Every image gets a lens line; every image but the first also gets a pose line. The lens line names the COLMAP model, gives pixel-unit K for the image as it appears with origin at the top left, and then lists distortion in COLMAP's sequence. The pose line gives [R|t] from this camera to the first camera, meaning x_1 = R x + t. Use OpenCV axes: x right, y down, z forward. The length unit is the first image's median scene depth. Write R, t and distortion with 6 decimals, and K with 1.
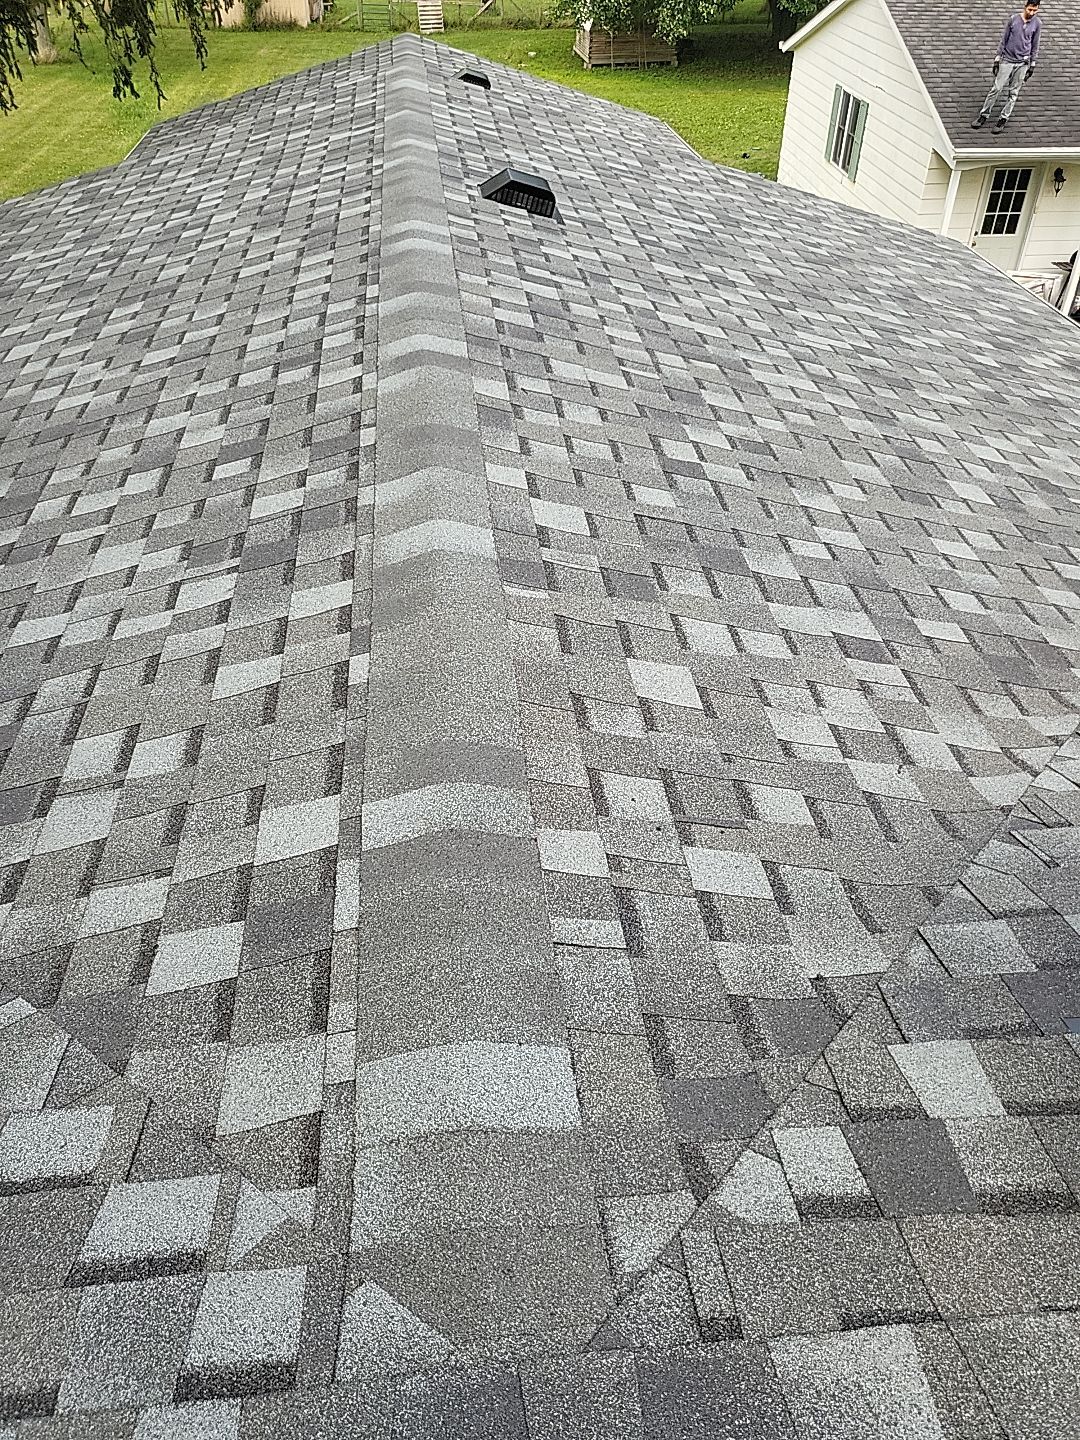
lens RADIAL K [[1129.4, 0, 526.8], [0, 1129.4, 718.9], [0, 0, 1]] dist [-0.005348, 0.061708]
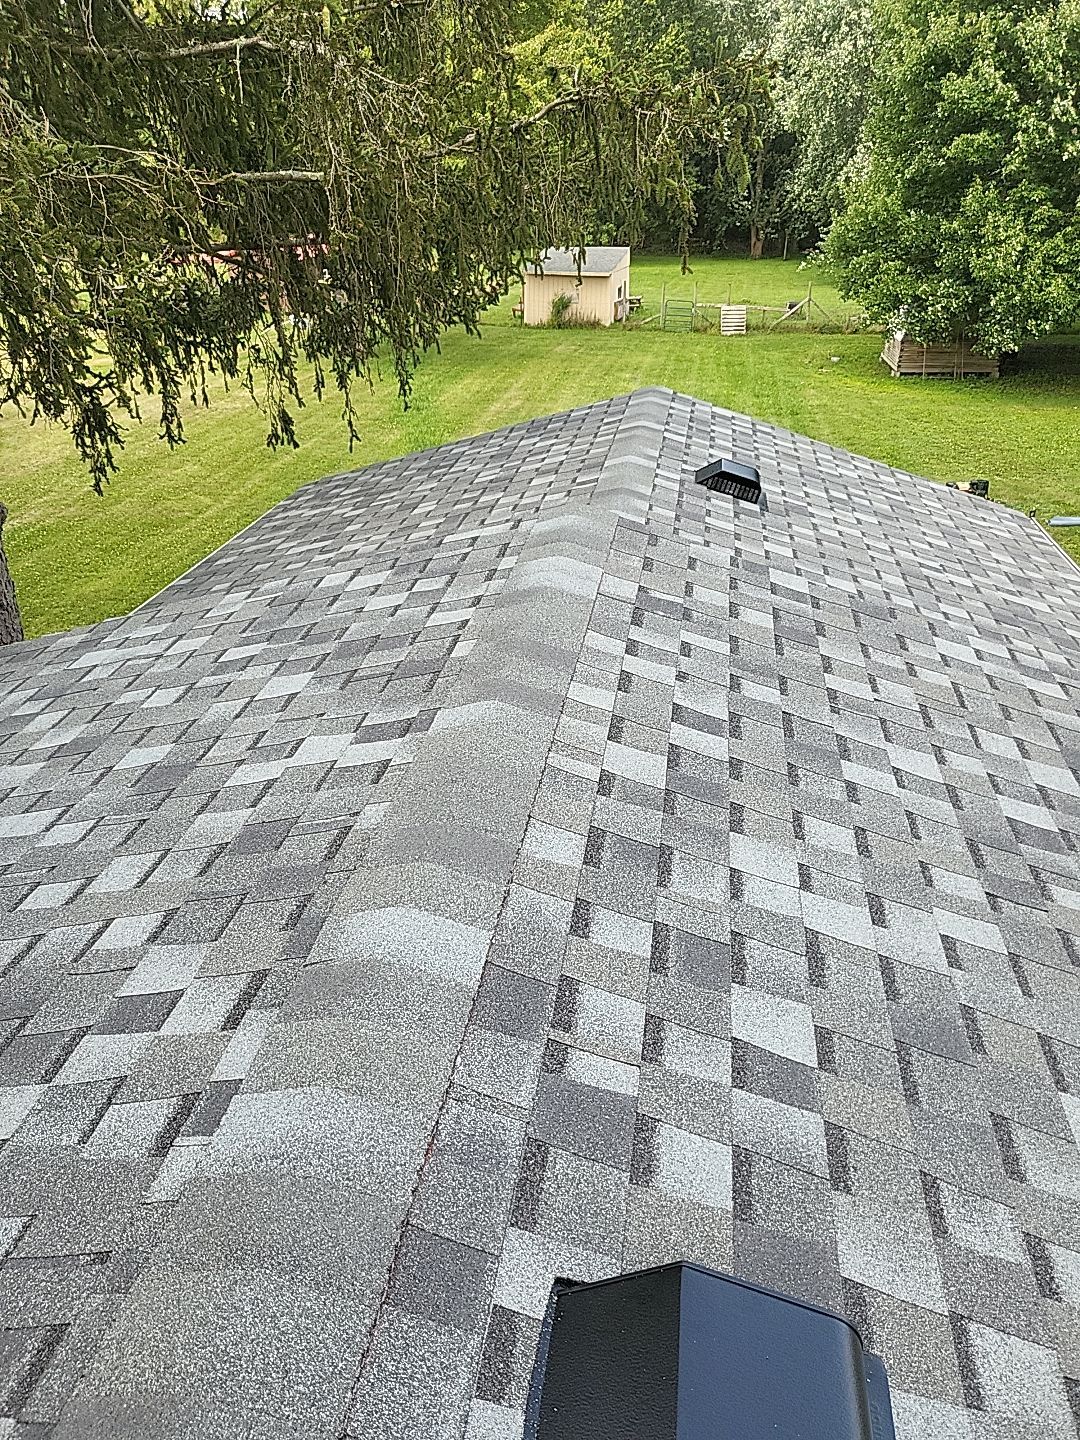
lens RADIAL K [[1129.4, 0, 537.6], [0, 1129.4, 716.9], [0, 0, 1]] dist [-0.005348, 0.061708]
pose [[0.970804, 0.103256, -0.216513, -0.017431], [-0.145231, 0.971386, -0.187930, -1.238063], [0.190912, 0.213888, 0.958021, 1.698441]]
